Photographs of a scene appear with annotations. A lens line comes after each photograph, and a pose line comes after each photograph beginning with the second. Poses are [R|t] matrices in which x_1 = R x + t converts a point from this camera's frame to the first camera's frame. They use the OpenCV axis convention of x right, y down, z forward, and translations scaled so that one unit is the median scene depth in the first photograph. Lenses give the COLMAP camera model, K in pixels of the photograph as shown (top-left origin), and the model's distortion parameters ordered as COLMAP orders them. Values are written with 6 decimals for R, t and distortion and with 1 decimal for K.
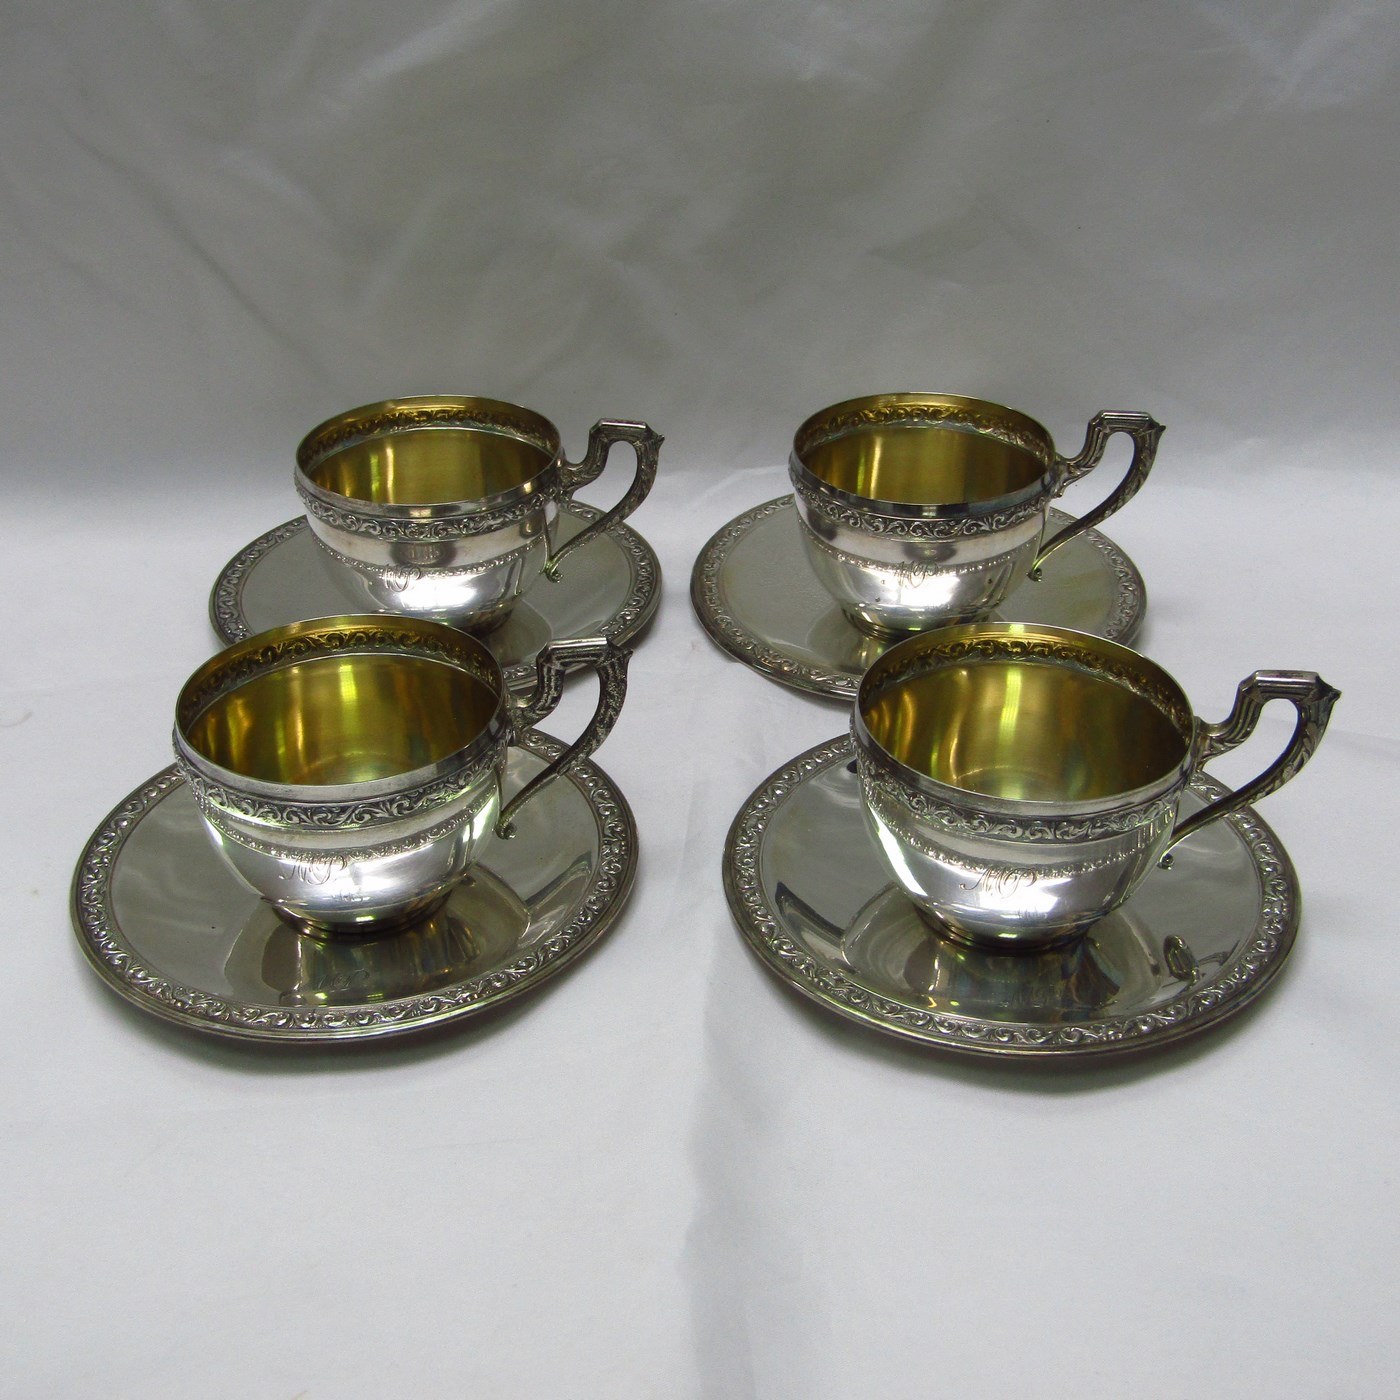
lens RADIAL K [[1965.7, 0, 698.6], [0, 1965.7, 709.1], [0, 0, 1]] dist [-0.008894, 0.000000]
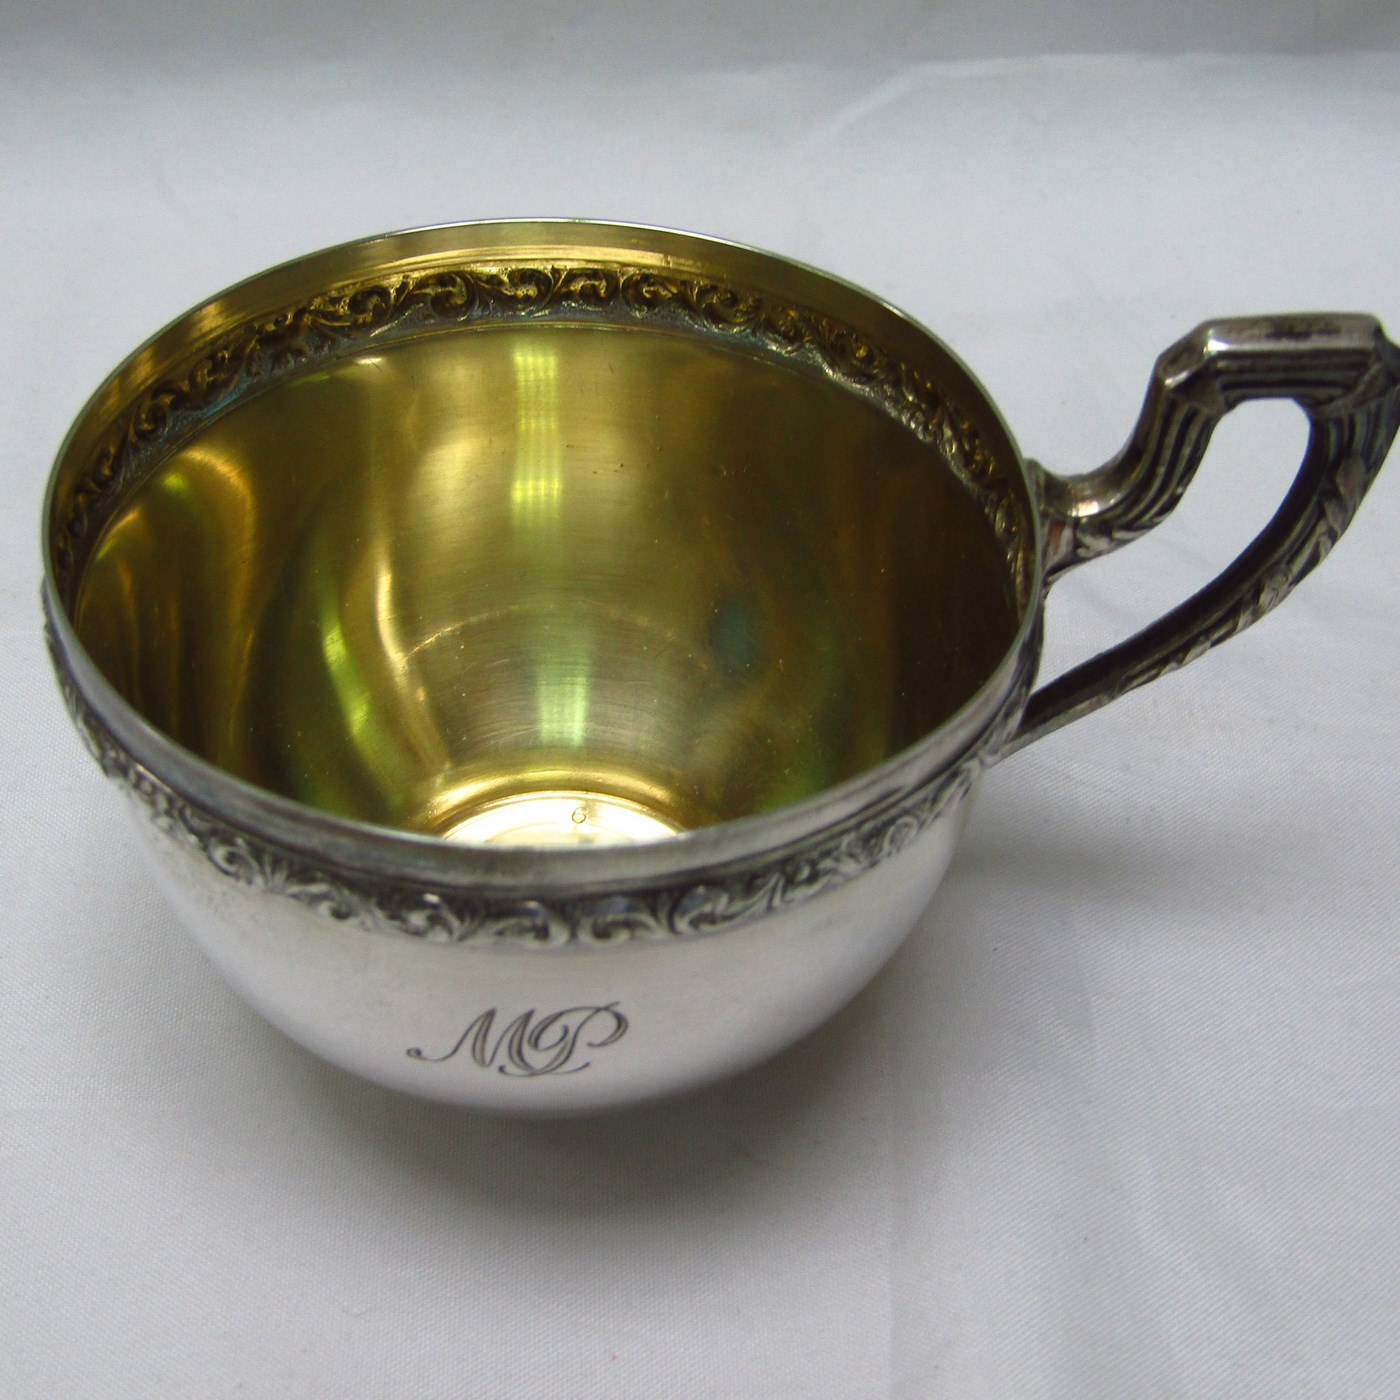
lens RADIAL K [[1996.7, 0, 707.6], [0, 1996.7, 701.1], [0, 0, 1]] dist [-0.024256, 0.000000]
pose [[0.974503, -0.125085, 0.186272, 0.115961], [0.082575, 0.971858, 0.220620, -0.035922], [-0.208626, -0.199613, 0.957408, 0.615132]]
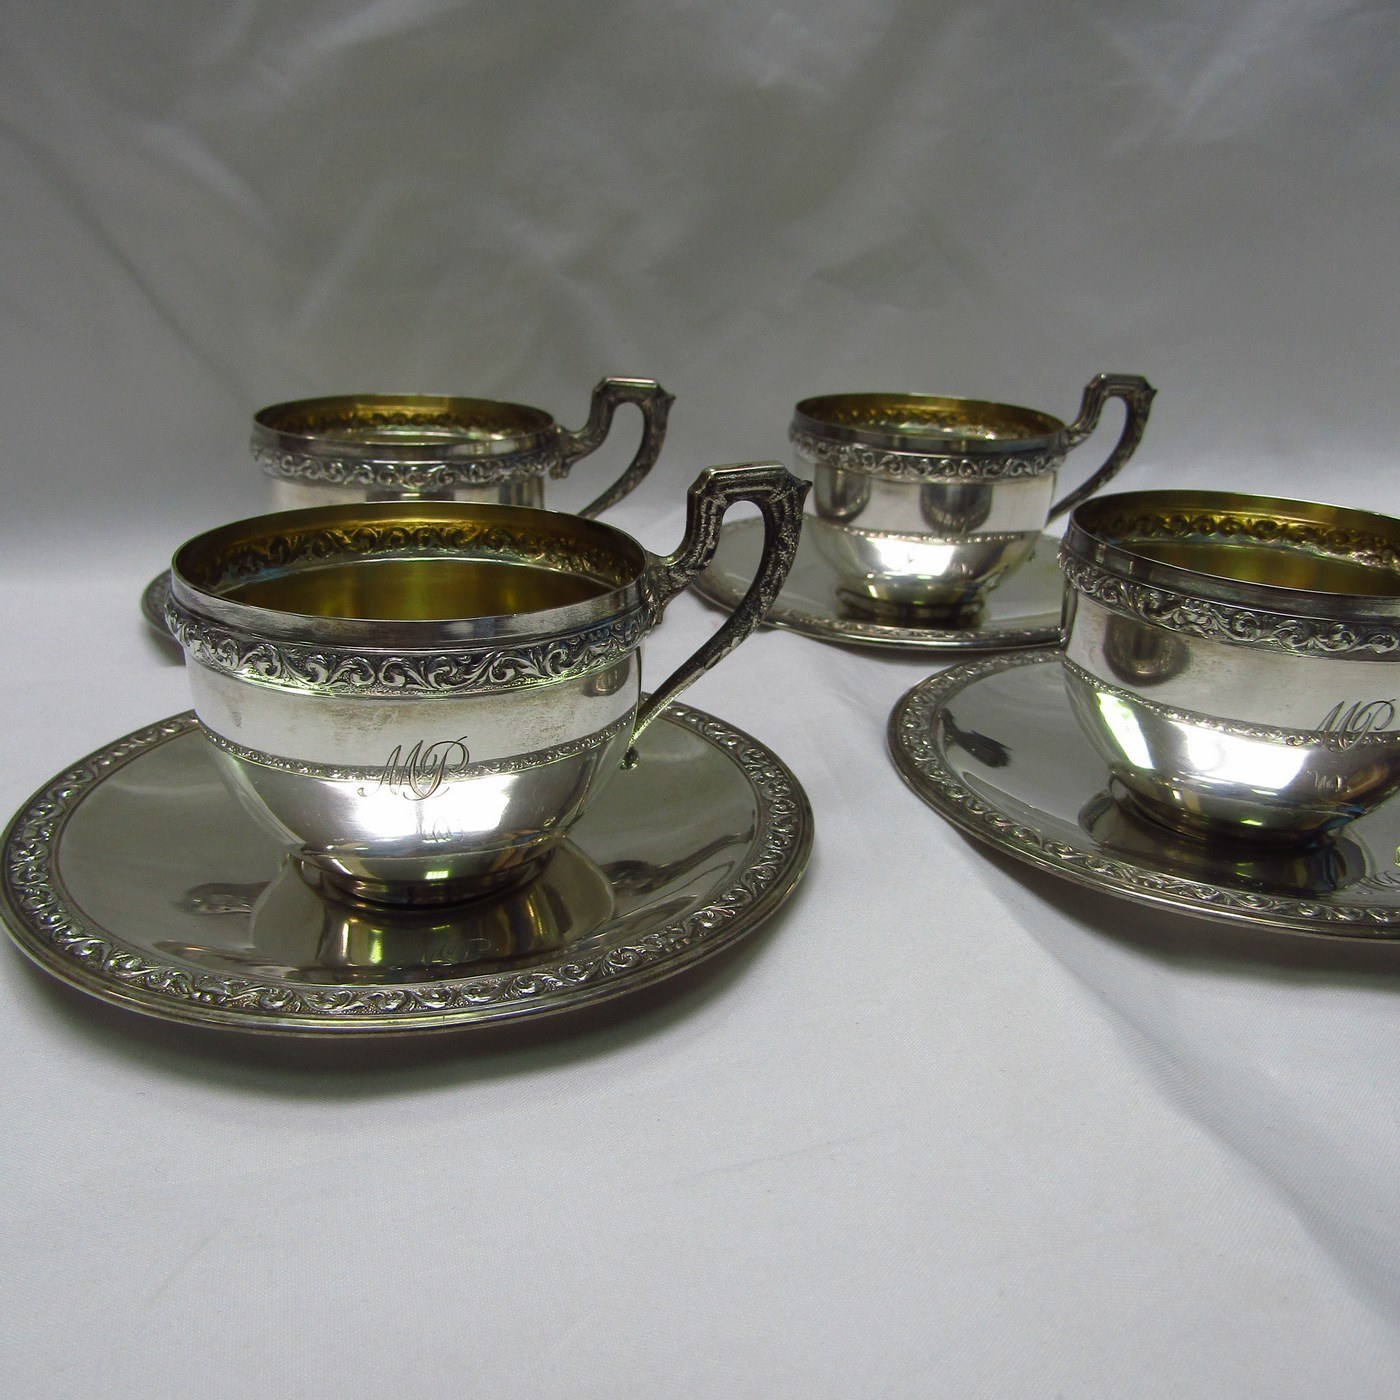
lens RADIAL K [[1322.1, 0, 696.9], [0, 1322.1, 700.3], [0, 0, 1]] dist [-0.009269, 0.000000]
pose [[0.969864, -0.044386, 0.239568, -0.191998], [0.087786, 0.980886, -0.173656, 0.130403], [-0.227281, 0.189453, 0.955223, 0.510604]]
